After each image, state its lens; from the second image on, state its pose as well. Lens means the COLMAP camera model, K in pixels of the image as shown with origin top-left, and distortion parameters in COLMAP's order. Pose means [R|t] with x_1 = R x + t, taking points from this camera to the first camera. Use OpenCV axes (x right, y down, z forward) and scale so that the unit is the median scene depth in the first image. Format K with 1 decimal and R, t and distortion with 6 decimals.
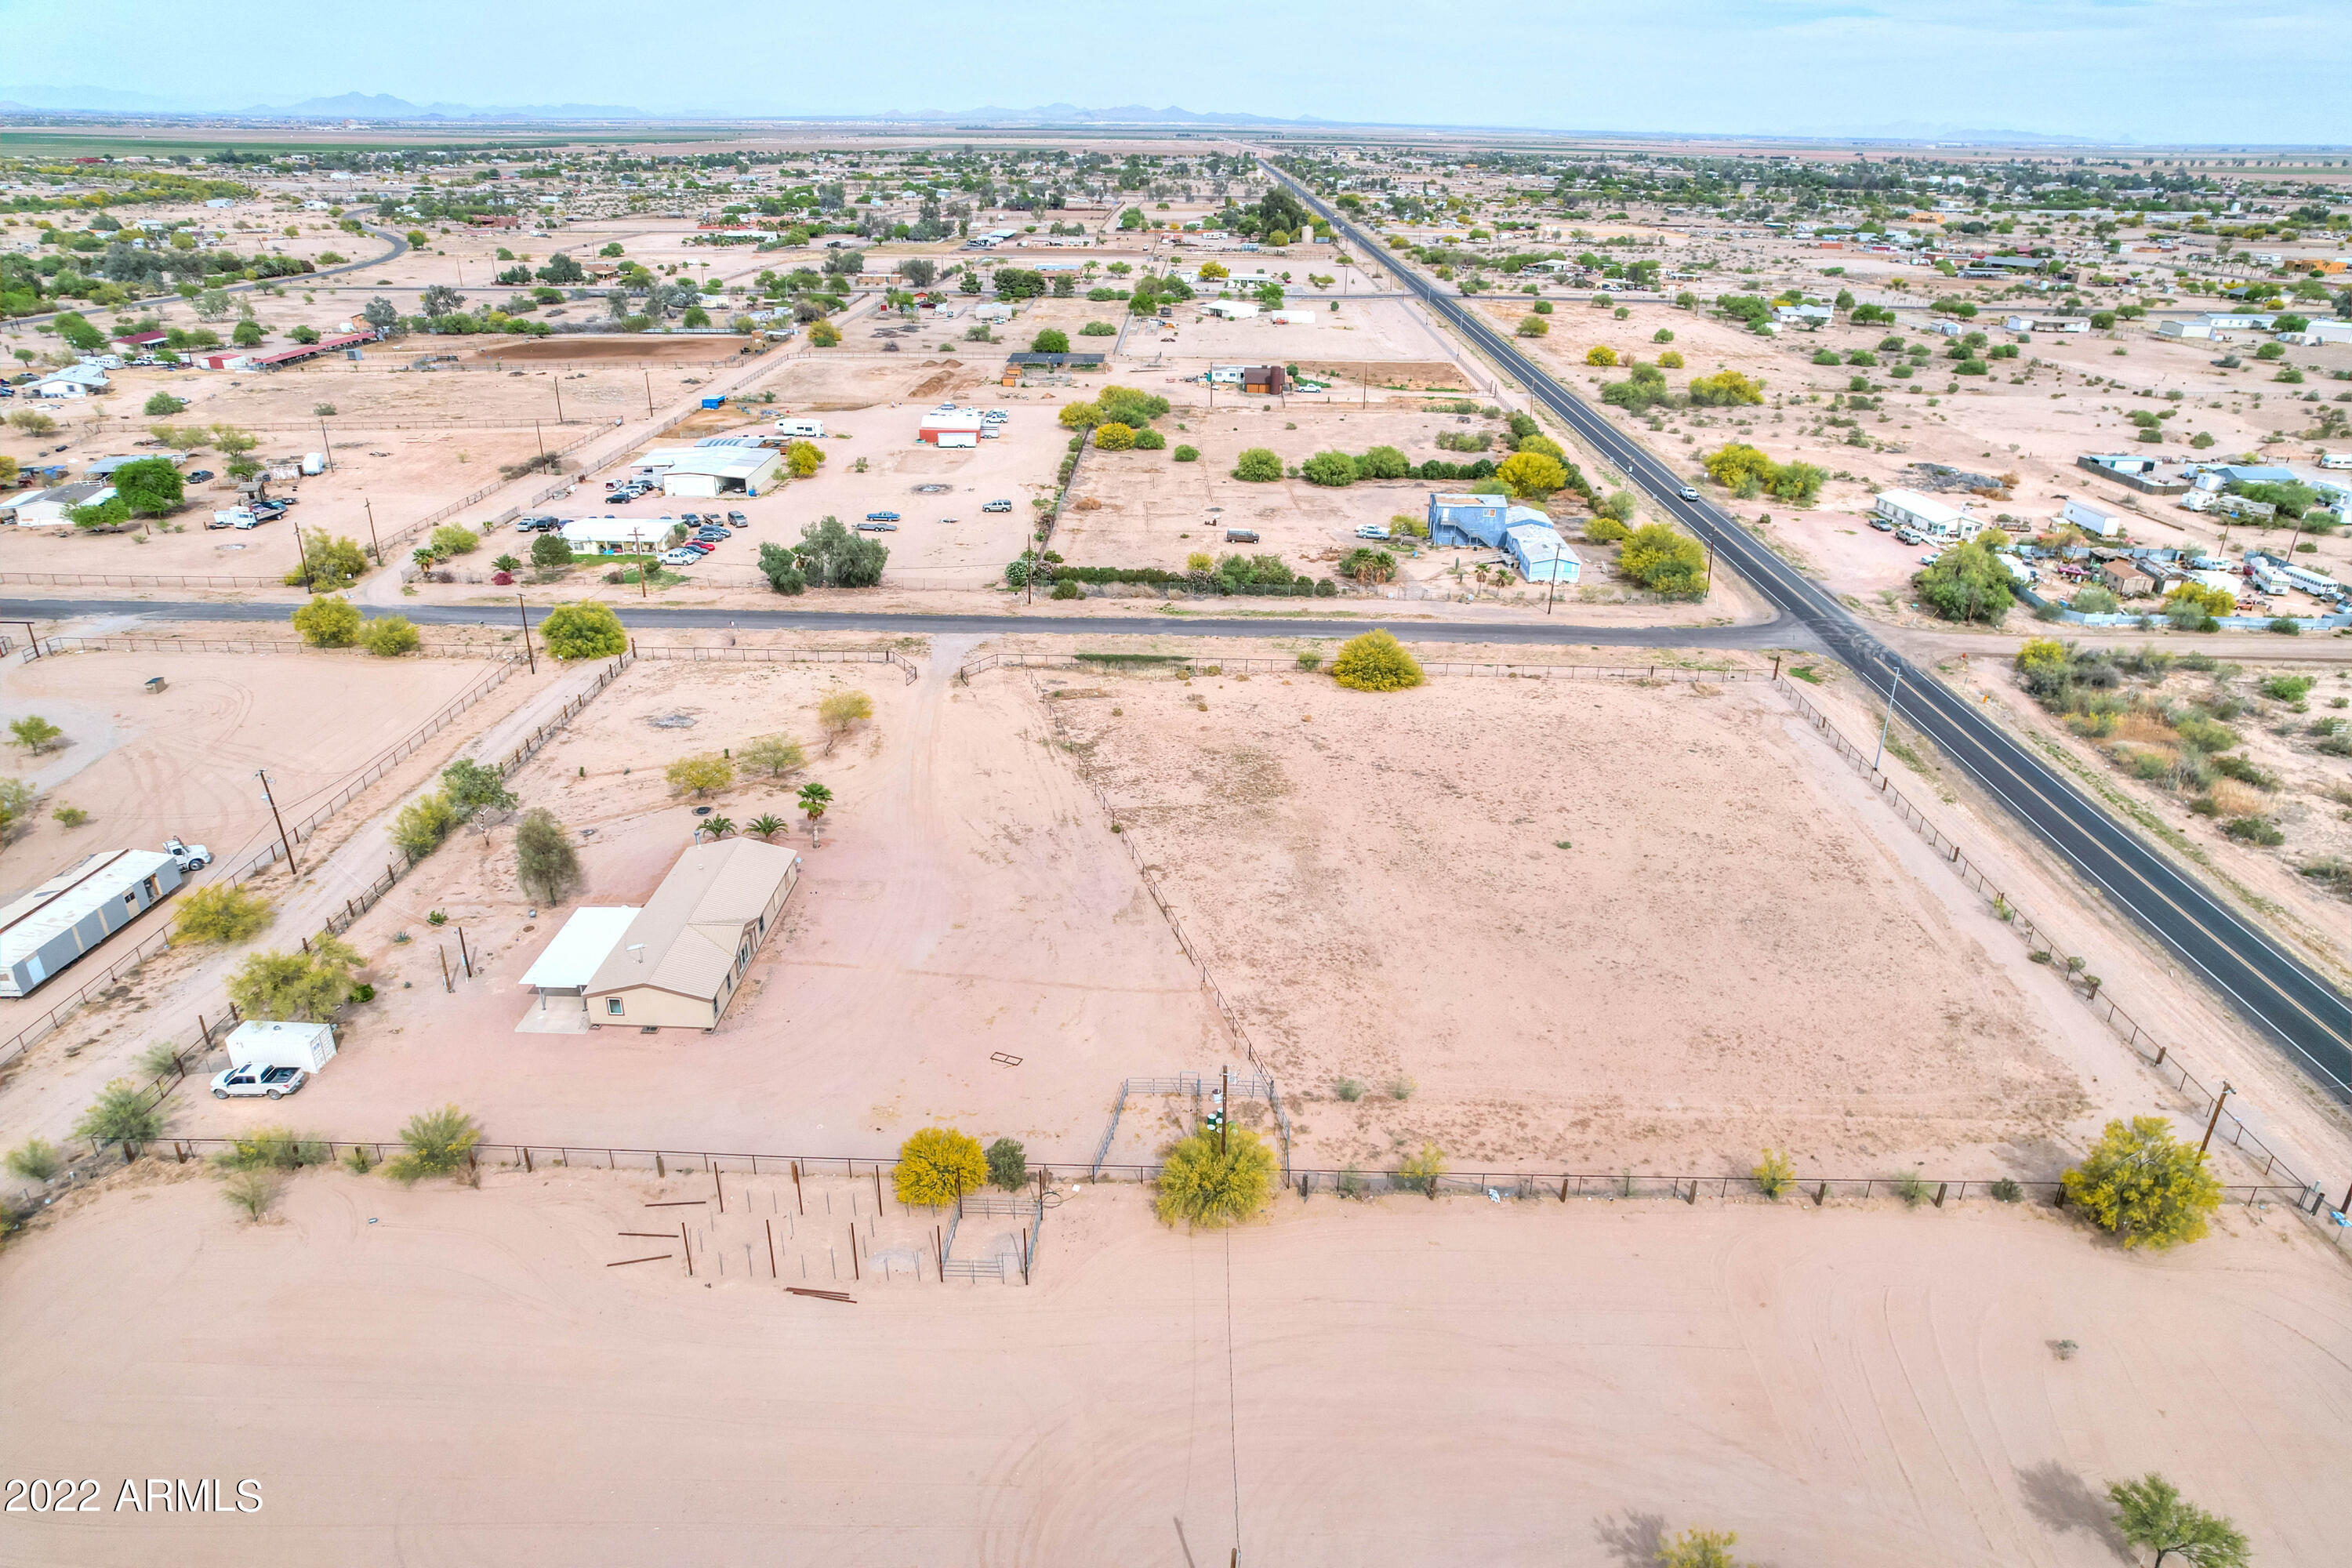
lens RADIAL K [[1496.0, 0, 1176.5], [0, 1496.0, 804.6], [0, 0, 1]] dist [-0.077894, 0.072422]
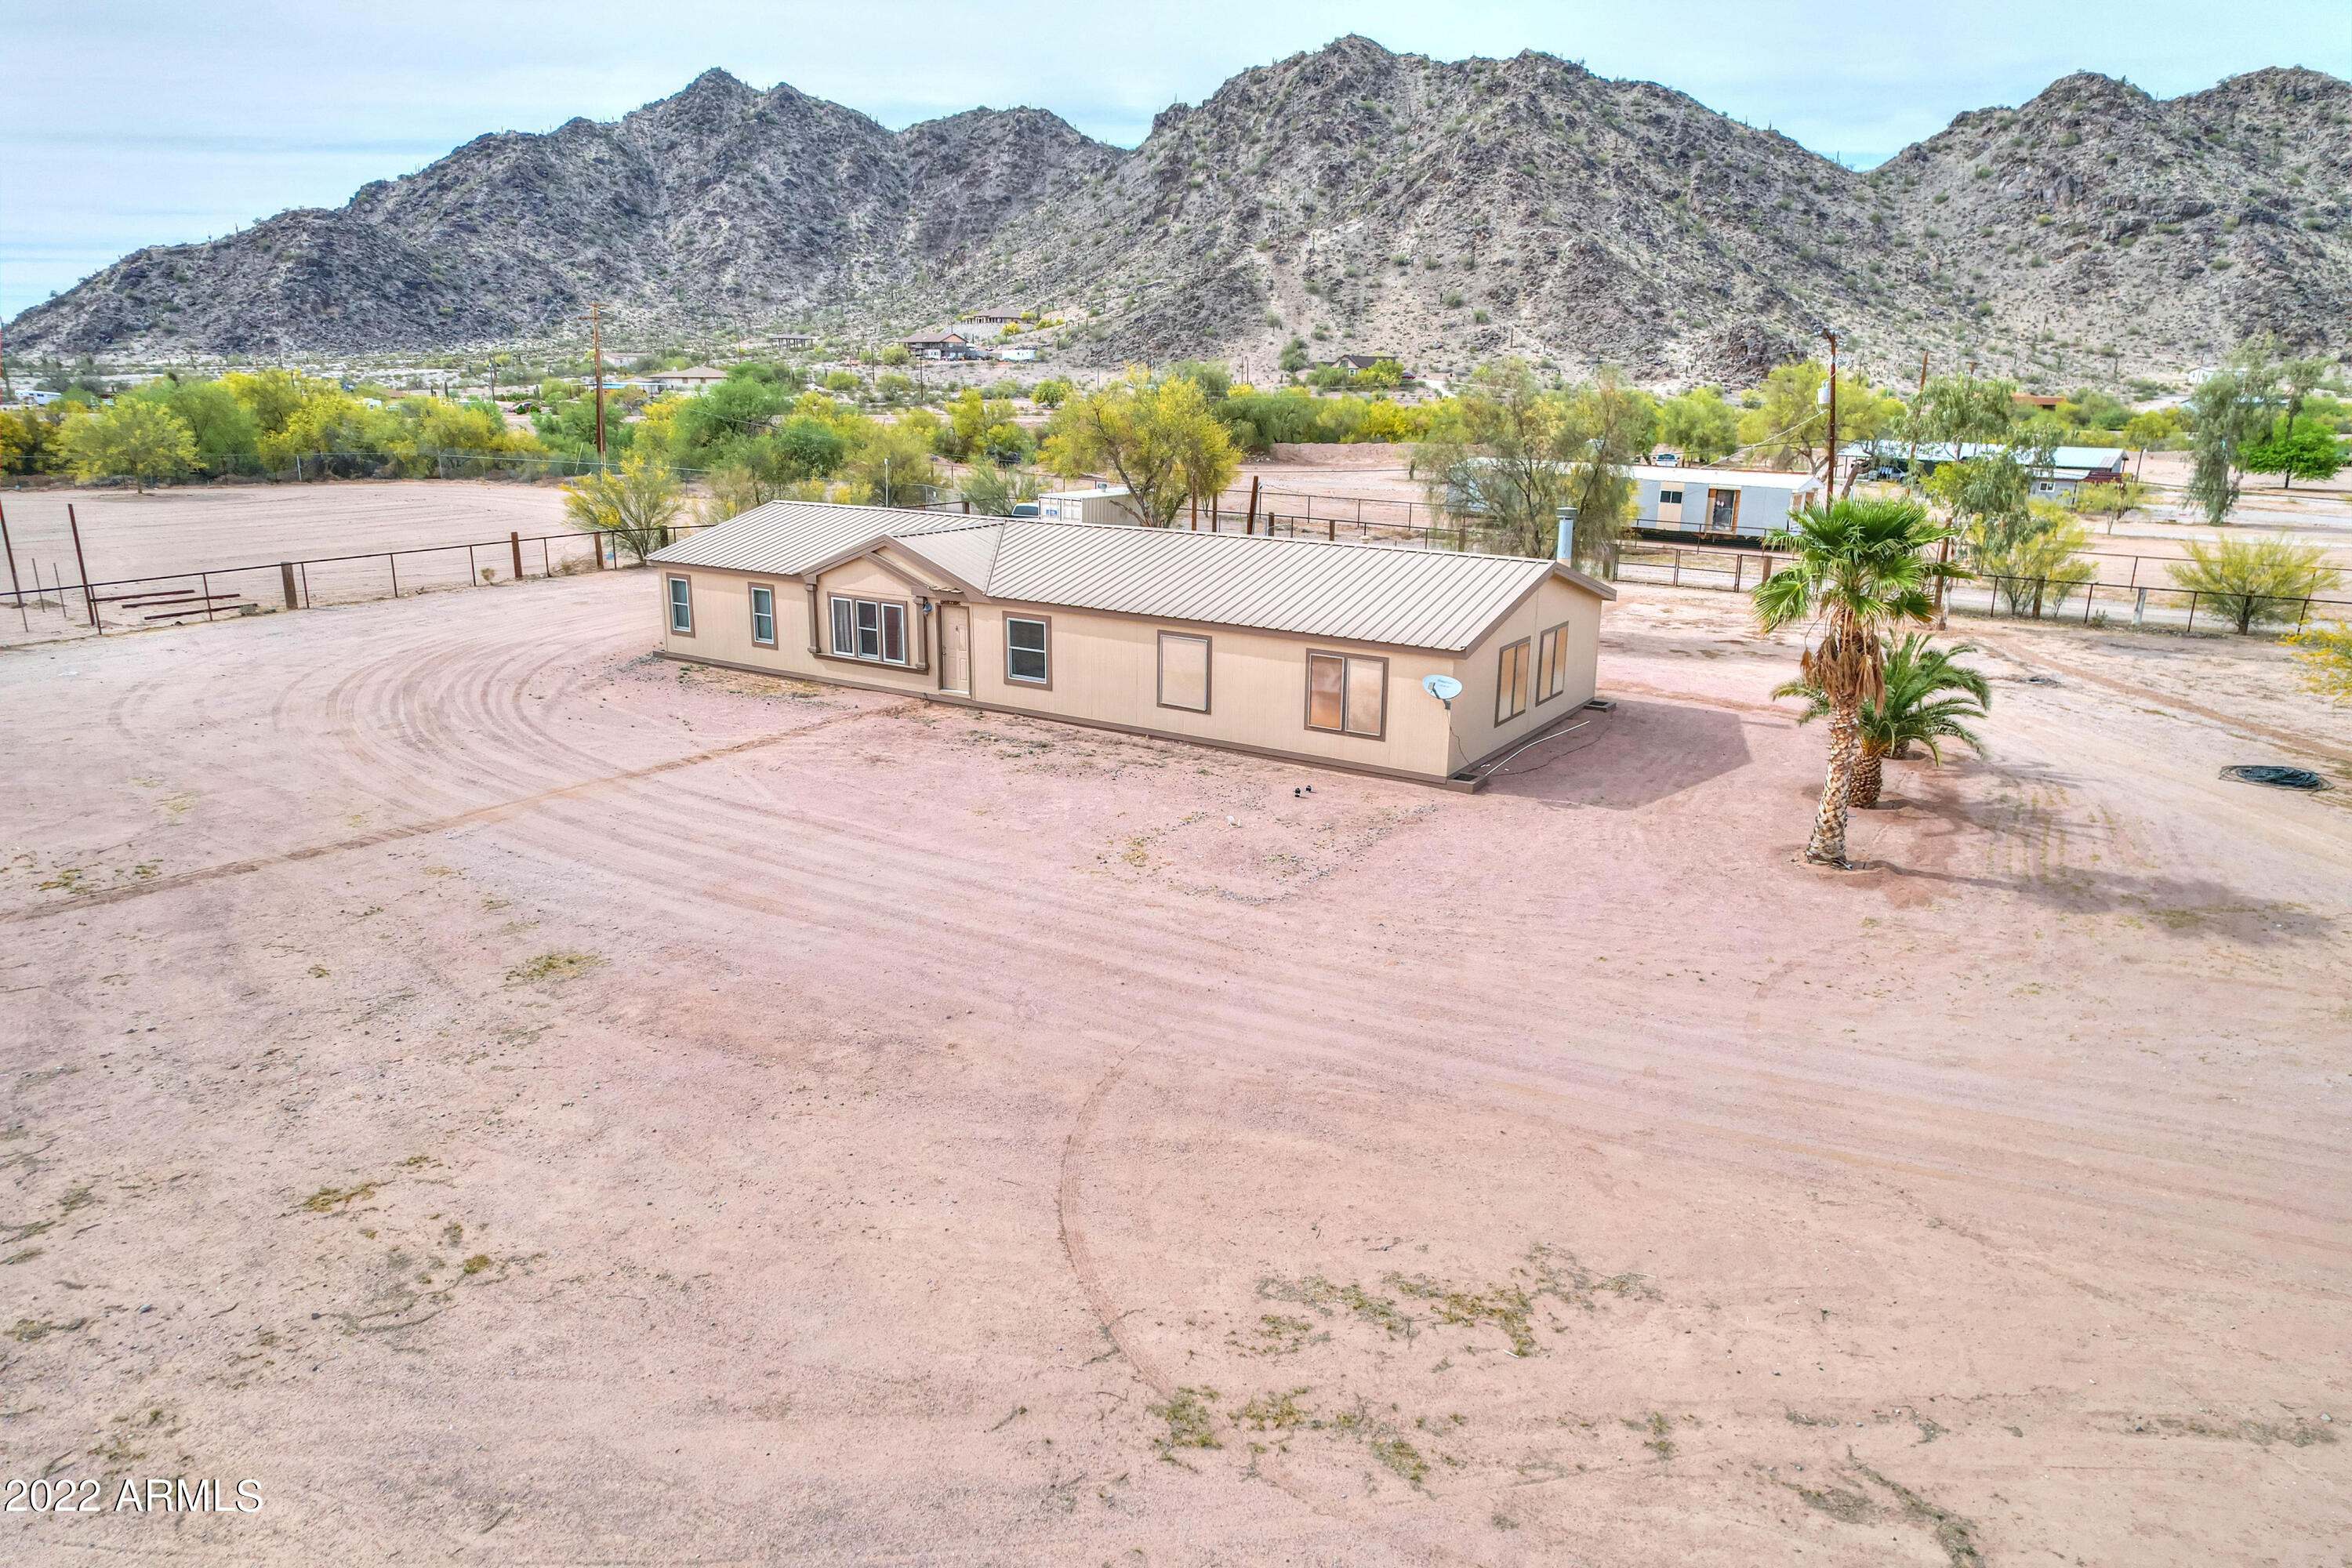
lens RADIAL K [[1497.0, 0, 1178.4], [0, 1497.0, 798.7], [0, 0, 1]] dist [-0.074222, 0.068720]
pose [[-0.515735, 0.214113, -0.829562, -0.039325], [-0.380613, 0.810213, 0.445744, -0.027594], [0.767562, 0.545628, -0.336362, 0.886835]]
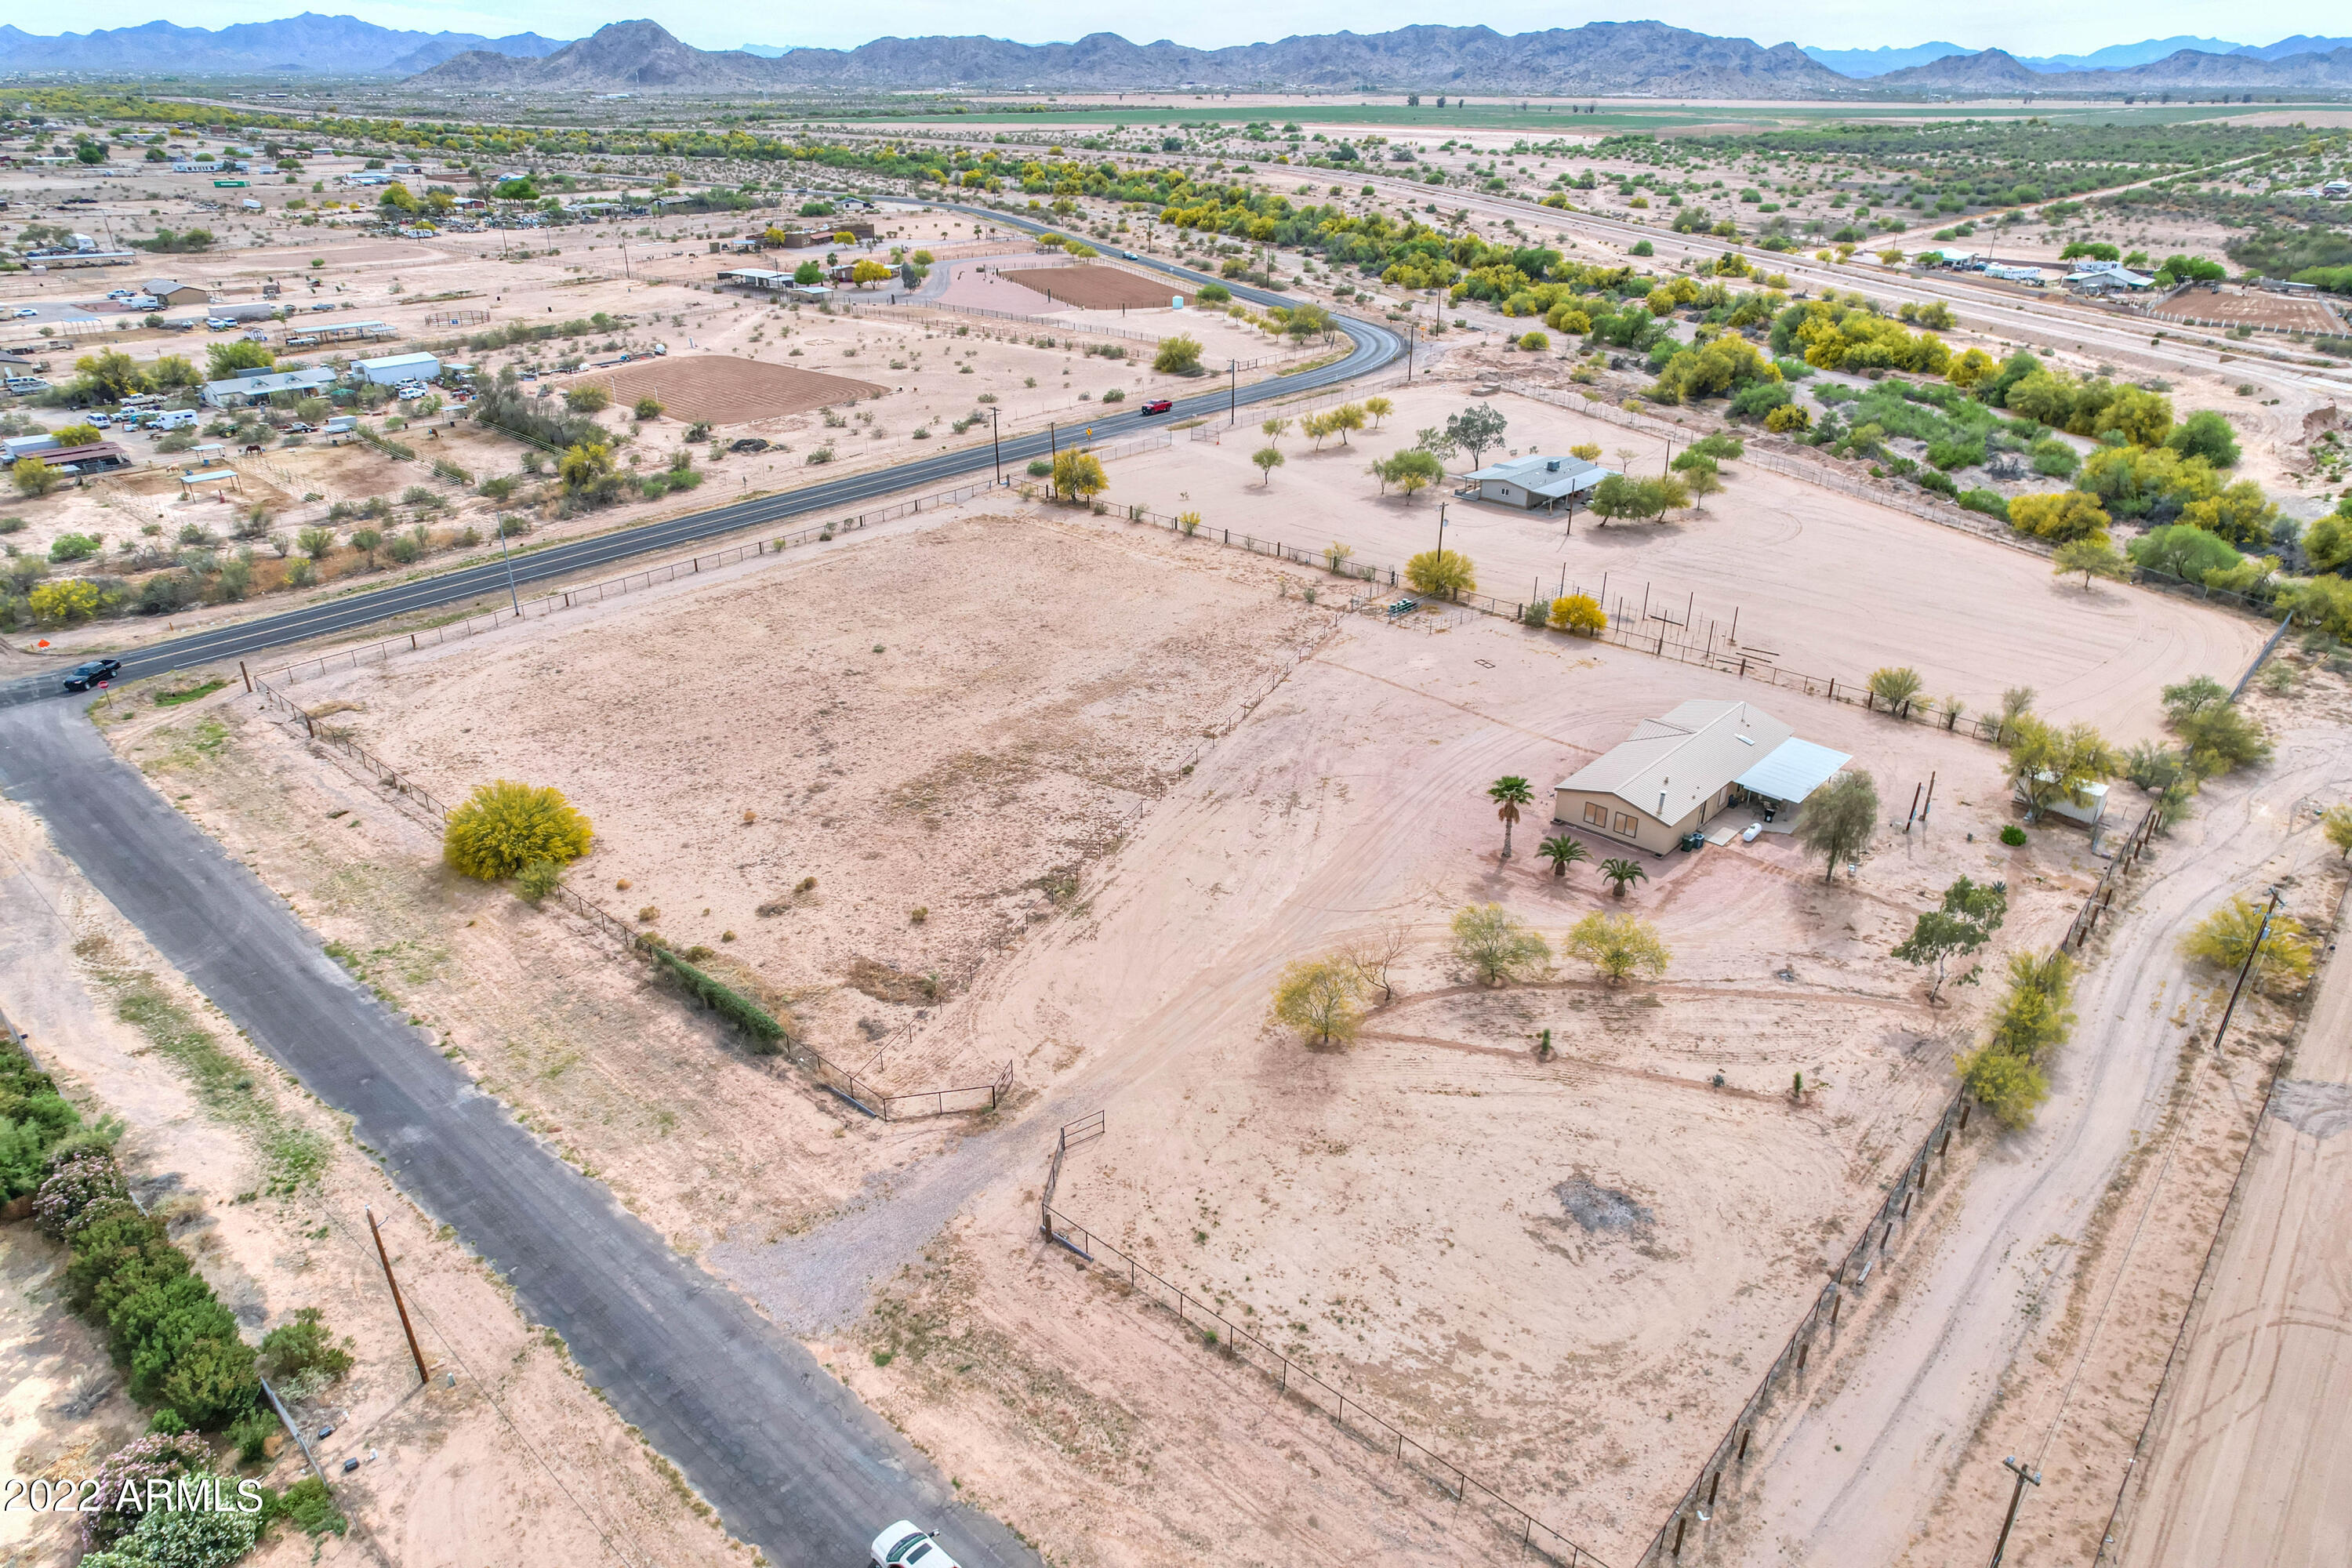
lens RADIAL K [[1496.0, 0, 1176.5], [0, 1496.0, 804.6], [0, 0, 1]] dist [-0.077894, 0.072422]
pose [[-0.763844, -0.303401, 0.569640, -0.497936], [0.259214, 0.664080, 0.701288, -0.540582], [-0.591058, 0.683334, -0.428608, 1.279256]]
